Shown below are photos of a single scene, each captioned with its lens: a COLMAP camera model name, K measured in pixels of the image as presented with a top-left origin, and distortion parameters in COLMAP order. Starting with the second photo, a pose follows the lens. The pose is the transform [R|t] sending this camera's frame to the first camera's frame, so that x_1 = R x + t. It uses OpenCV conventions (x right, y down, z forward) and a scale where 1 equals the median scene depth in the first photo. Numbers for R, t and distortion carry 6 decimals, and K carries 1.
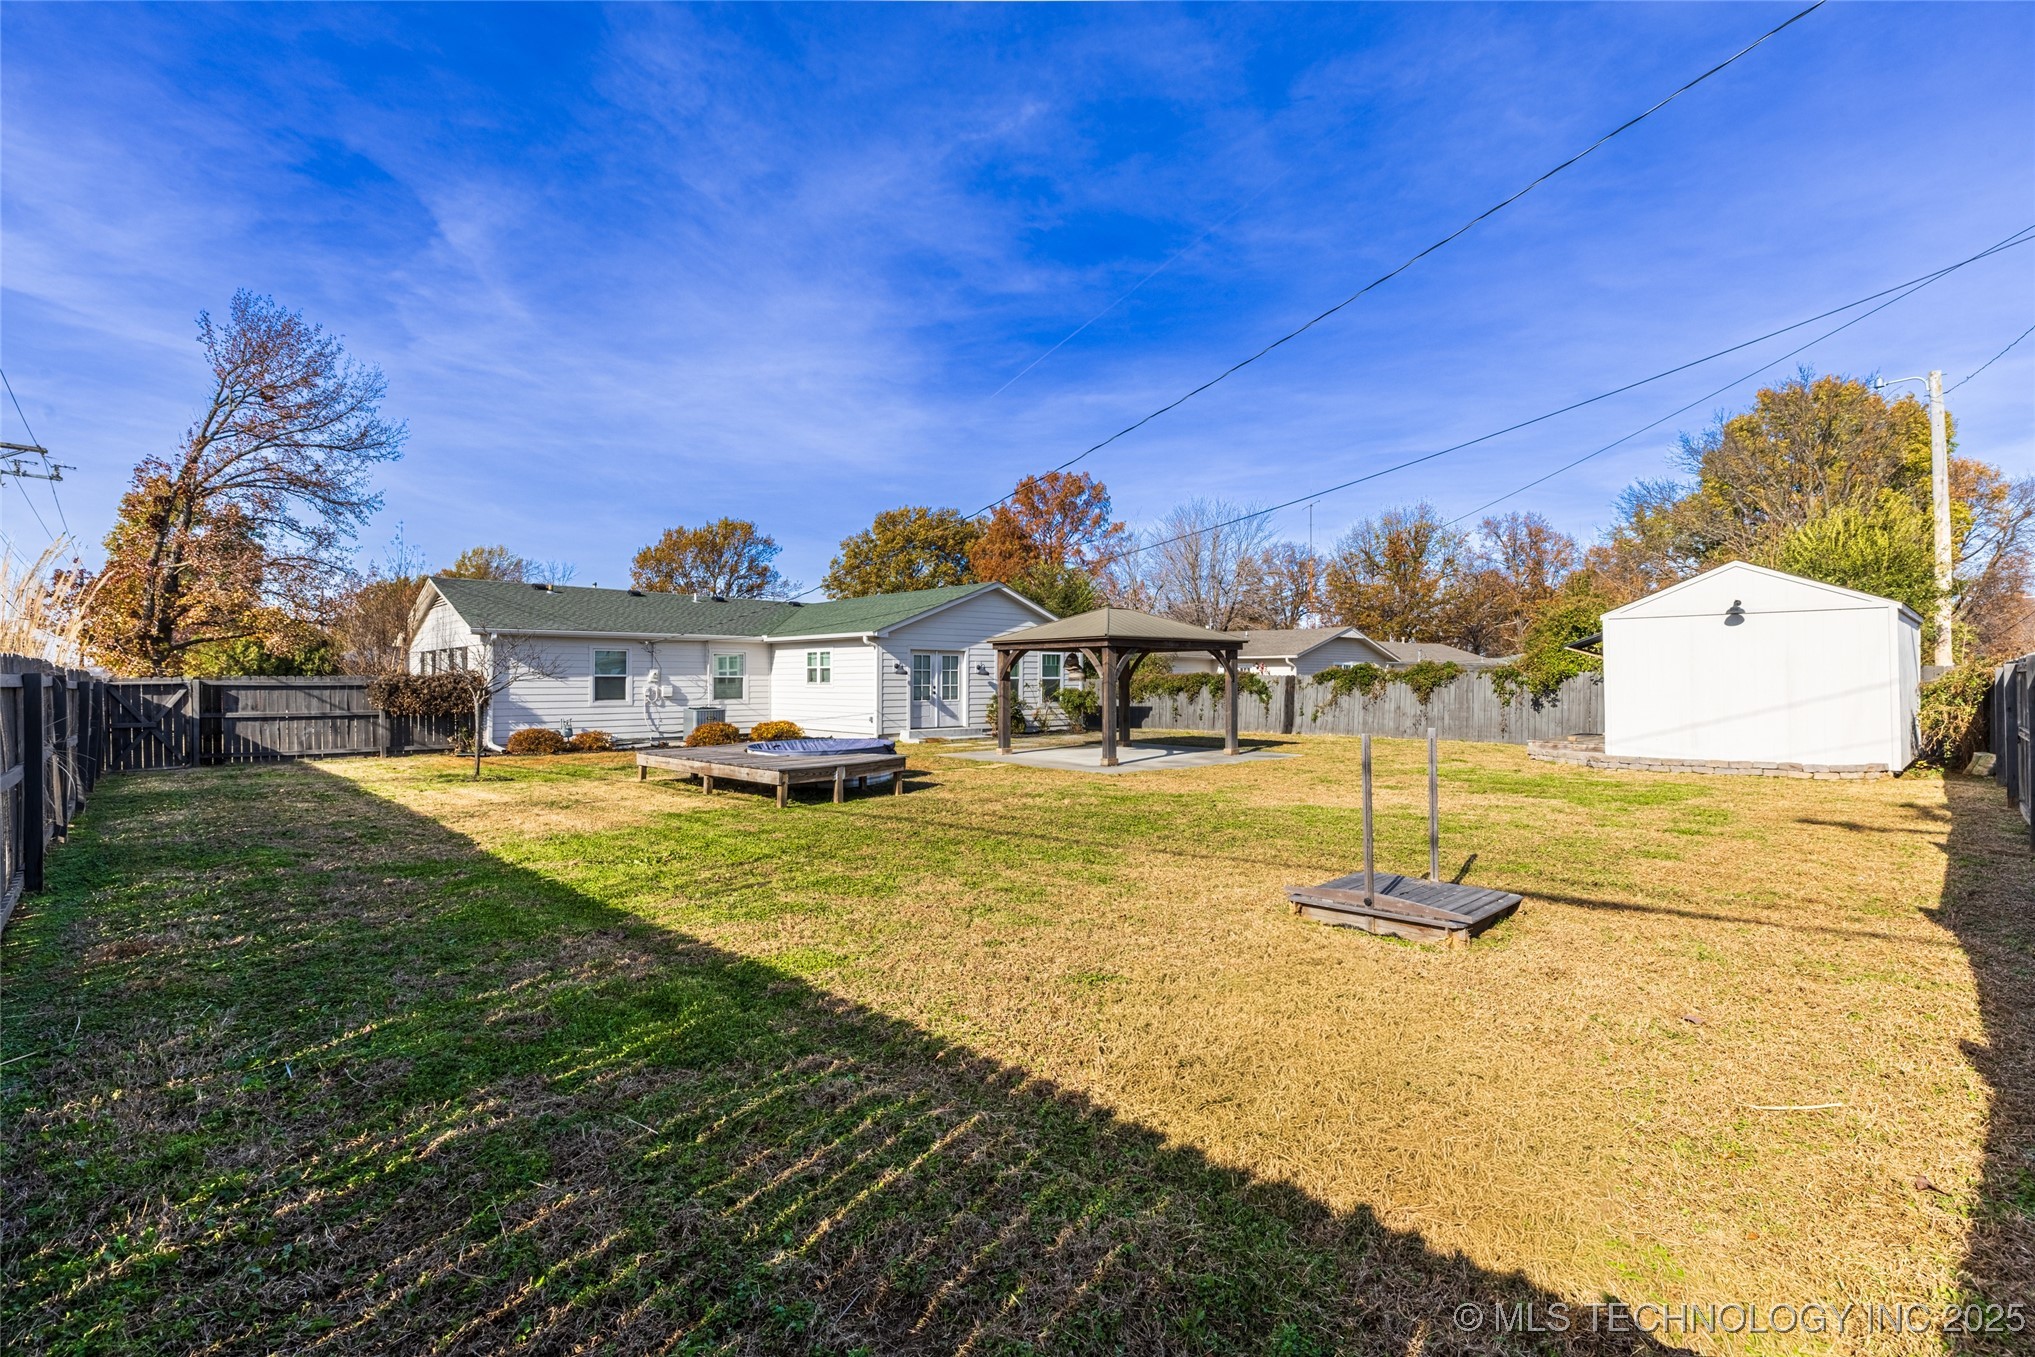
lens RADIAL K [[902.0, 0, 1017.7], [0, 902.0, 671.2], [0, 0, 1]] dist [0.001689, 0.001073]
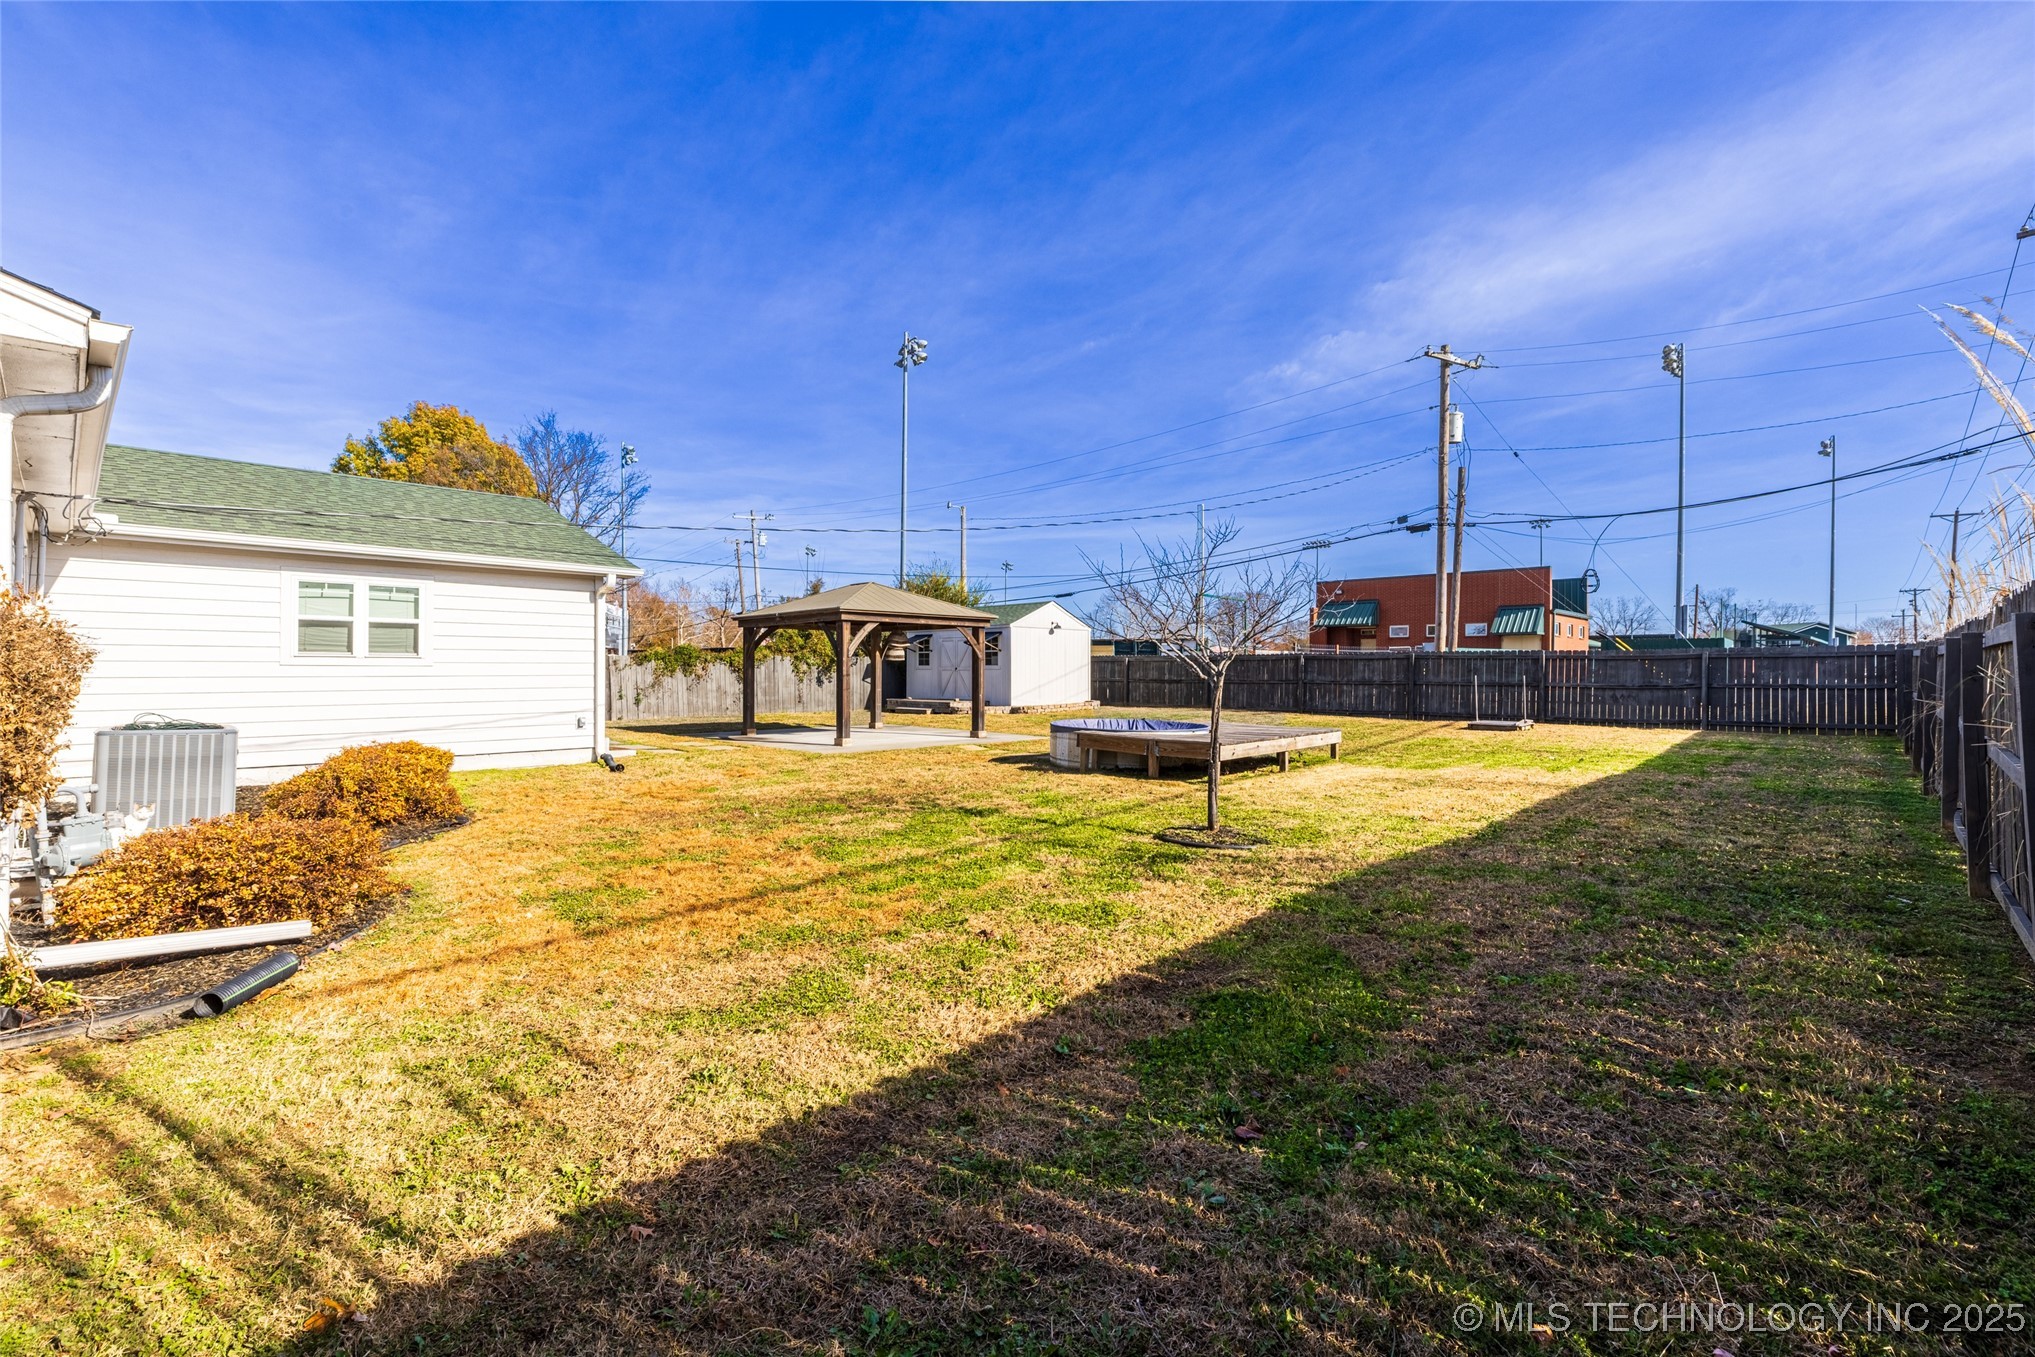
lens RADIAL K [[902.0, 0, 1017.7], [0, 902.0, 671.2], [0, 0, 1]] dist [0.001689, 0.001073]
pose [[-0.059279, -0.001249, 0.998241, -0.674820], [-0.011055, 0.999939, 0.000595, 0.016680], [-0.998180, -0.011000, -0.059289, 0.703913]]
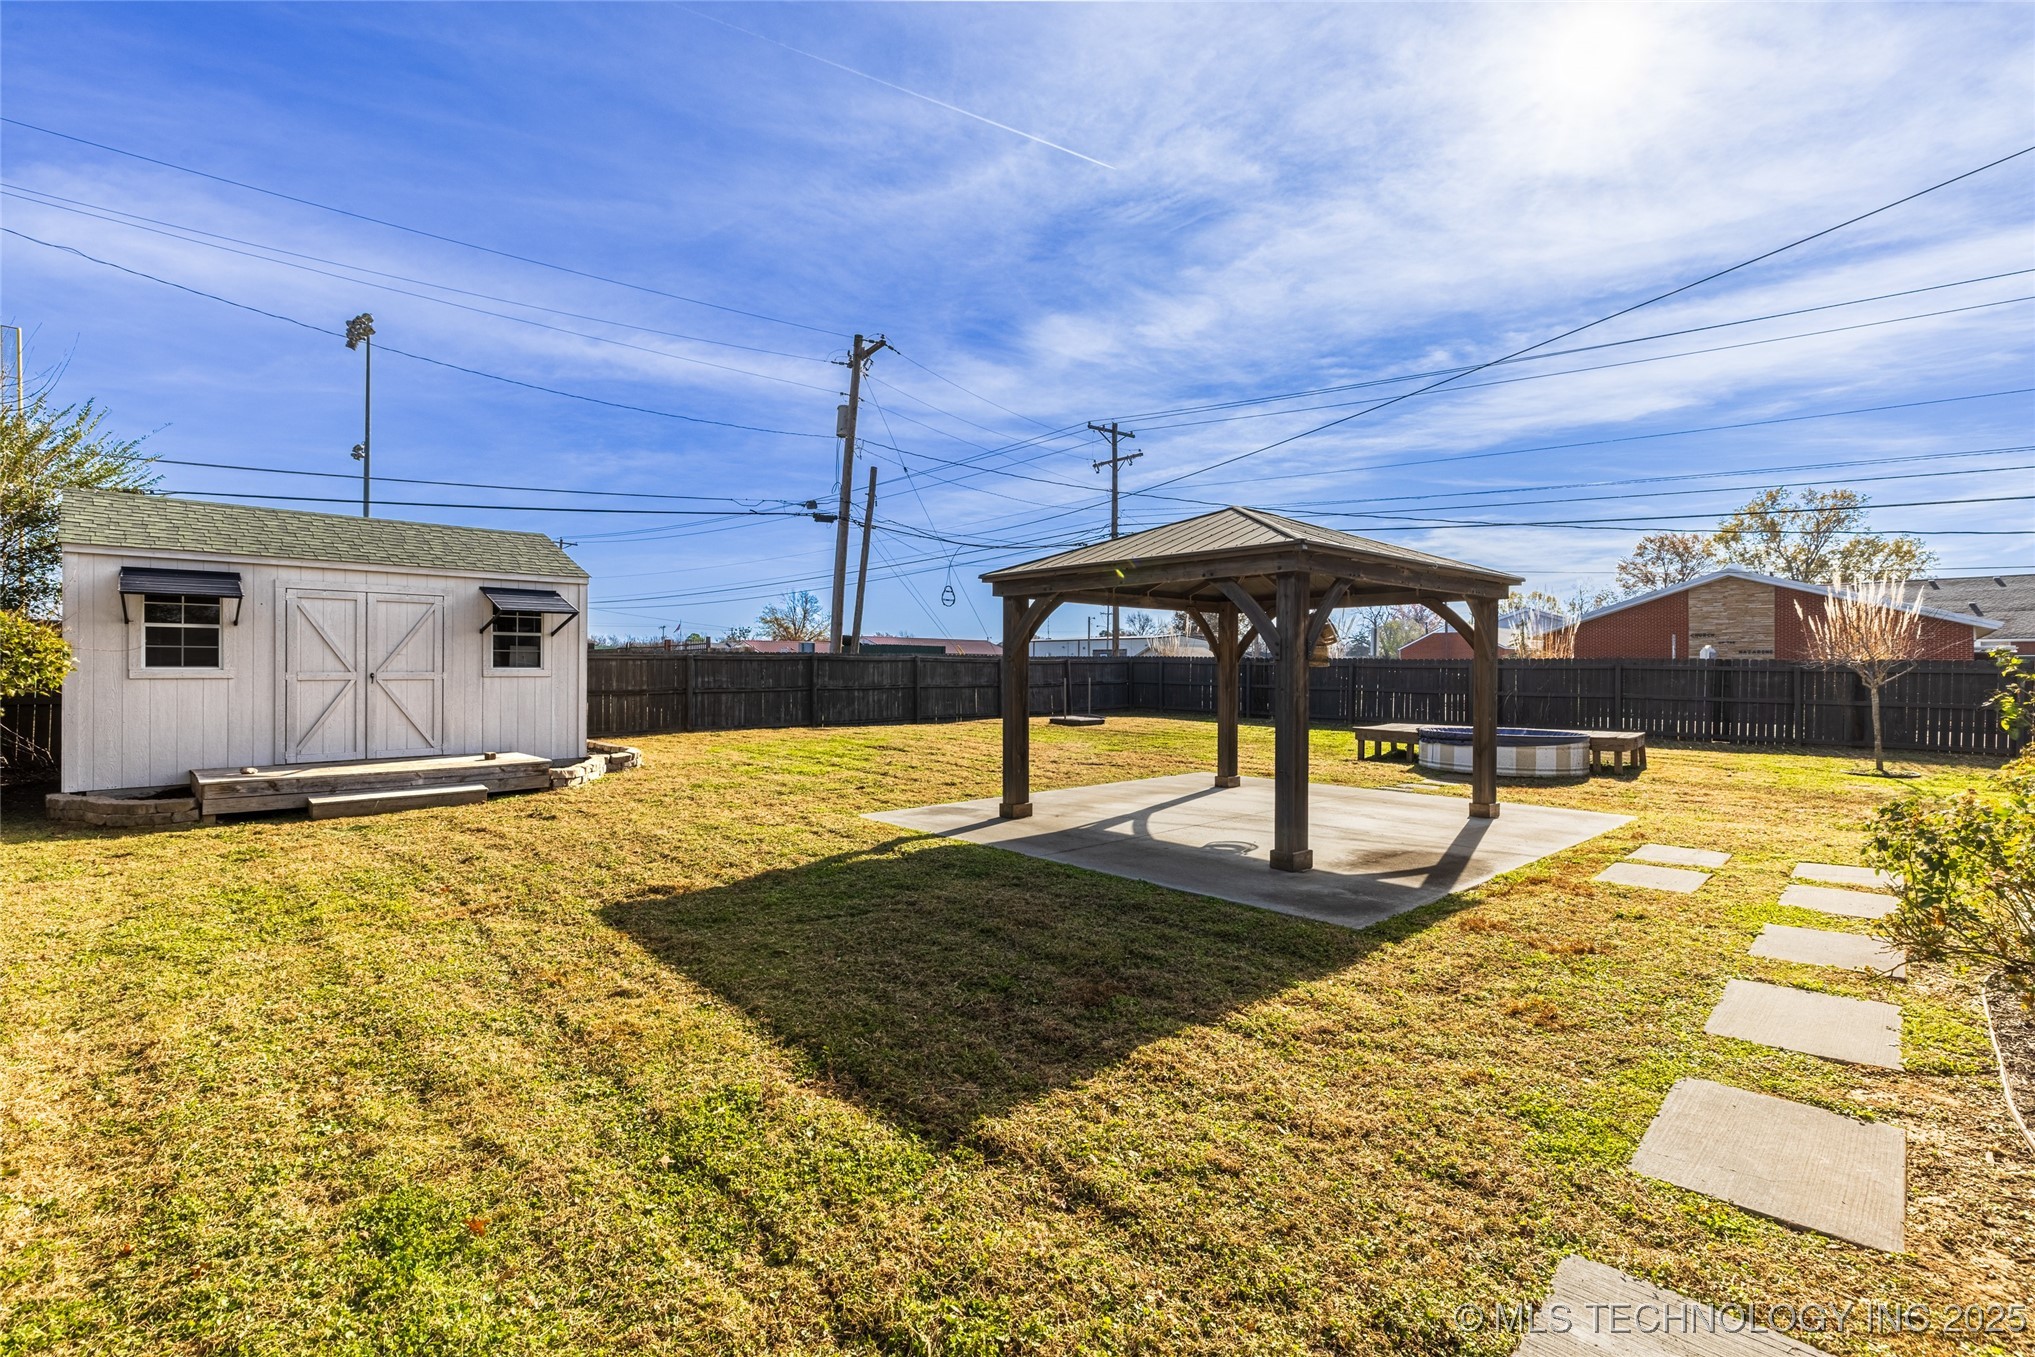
lens RADIAL K [[917.2, 0, 1014.0], [0, 917.2, 674.1], [0, 0, 1]] dist [0.024010, 0.000439]
pose [[-0.999328, -0.001834, -0.036602, 0.197020], [-0.001722, 0.999994, -0.003107, 0.015190], [0.036607, -0.003042, -0.999325, 1.174505]]
